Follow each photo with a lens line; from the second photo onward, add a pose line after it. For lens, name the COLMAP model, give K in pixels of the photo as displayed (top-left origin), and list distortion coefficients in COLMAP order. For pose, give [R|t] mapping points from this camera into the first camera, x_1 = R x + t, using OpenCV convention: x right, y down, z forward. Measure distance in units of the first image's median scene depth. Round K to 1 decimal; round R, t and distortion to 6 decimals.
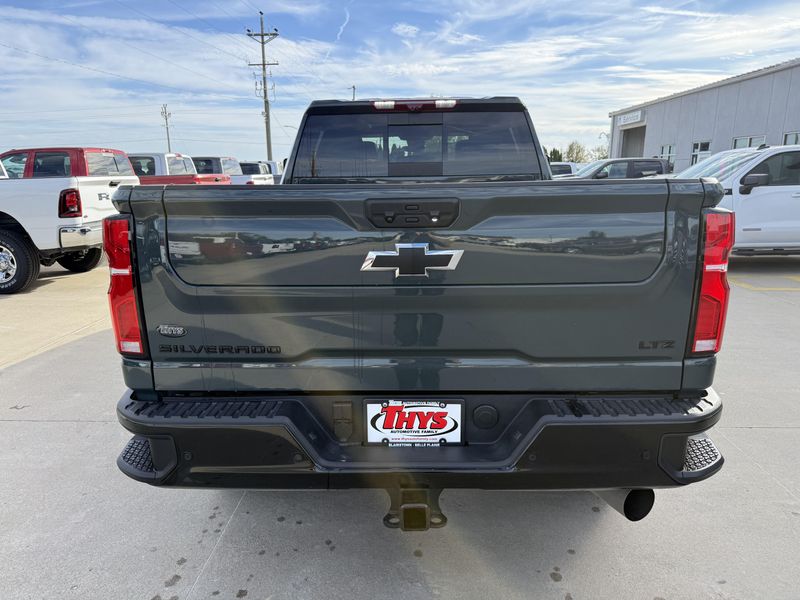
lens RADIAL K [[574.5, 0, 398.8], [0, 574.5, 301.0], [0, 0, 1]] dist [0.027593, -0.034281]
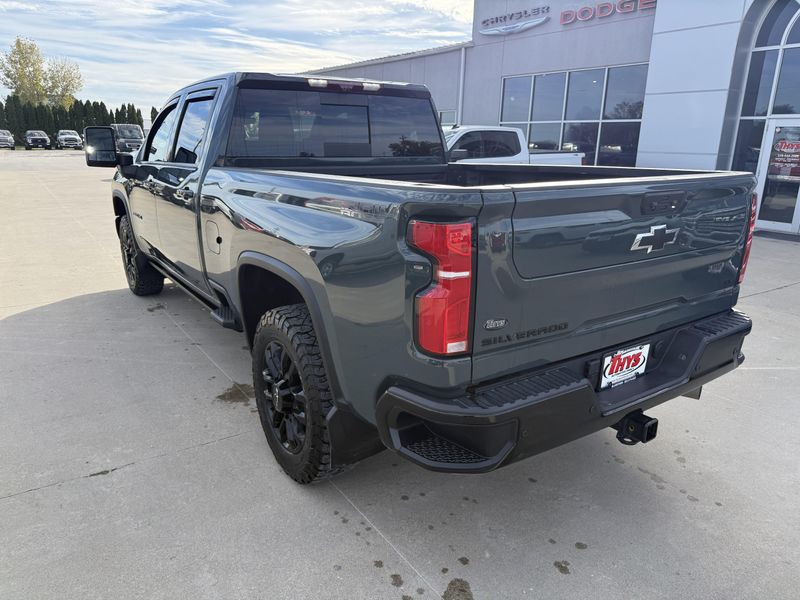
lens RADIAL K [[574.5, 0, 404.8], [0, 574.5, 304.8], [0, 0, 1]] dist [0.027593, -0.034281]
pose [[0.810404, -0.144094, 0.567876, -1.082249], [0.107696, 0.989405, 0.097363, -0.100215], [-0.575888, -0.017745, 0.817336, 0.230248]]
